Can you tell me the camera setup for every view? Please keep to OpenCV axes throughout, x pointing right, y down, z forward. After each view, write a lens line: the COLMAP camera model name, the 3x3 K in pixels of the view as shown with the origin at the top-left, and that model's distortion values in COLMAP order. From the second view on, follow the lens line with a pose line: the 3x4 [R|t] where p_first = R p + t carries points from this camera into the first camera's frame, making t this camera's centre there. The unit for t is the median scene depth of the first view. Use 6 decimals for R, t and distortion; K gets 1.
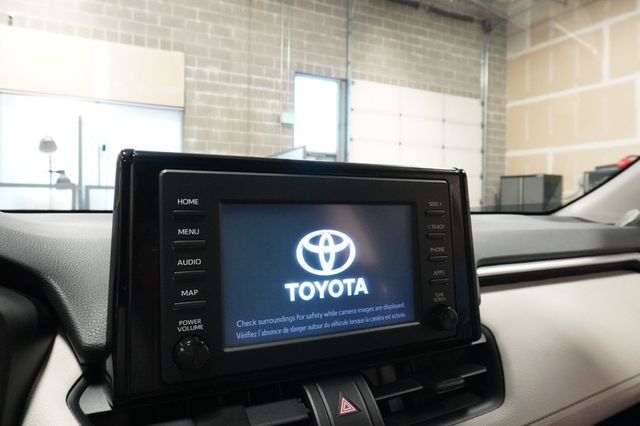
lens RADIAL K [[423.1, 0, 320.6], [0, 423.1, 209.9], [0, 0, 1]] dist [-0.040785, 0.031677]
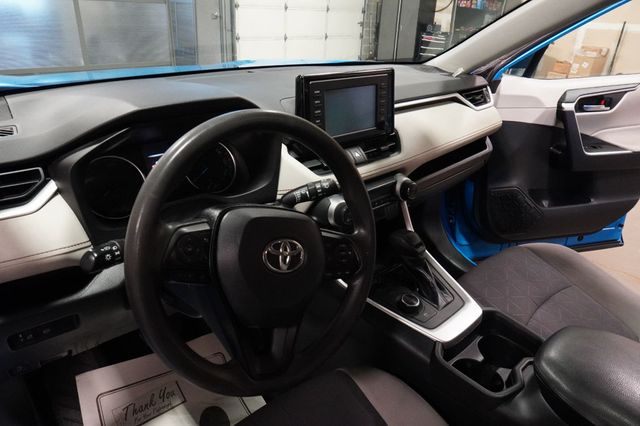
lens RADIAL K [[423.1, 0, 320.6], [0, 423.1, 209.9], [0, 0, 1]] dist [-0.040785, 0.031677]
pose [[0.961095, -0.093033, 0.260081, -0.880854], [-0.026737, 0.905819, 0.422820, -0.409111], [-0.274922, -0.413324, 0.868090, -1.540574]]
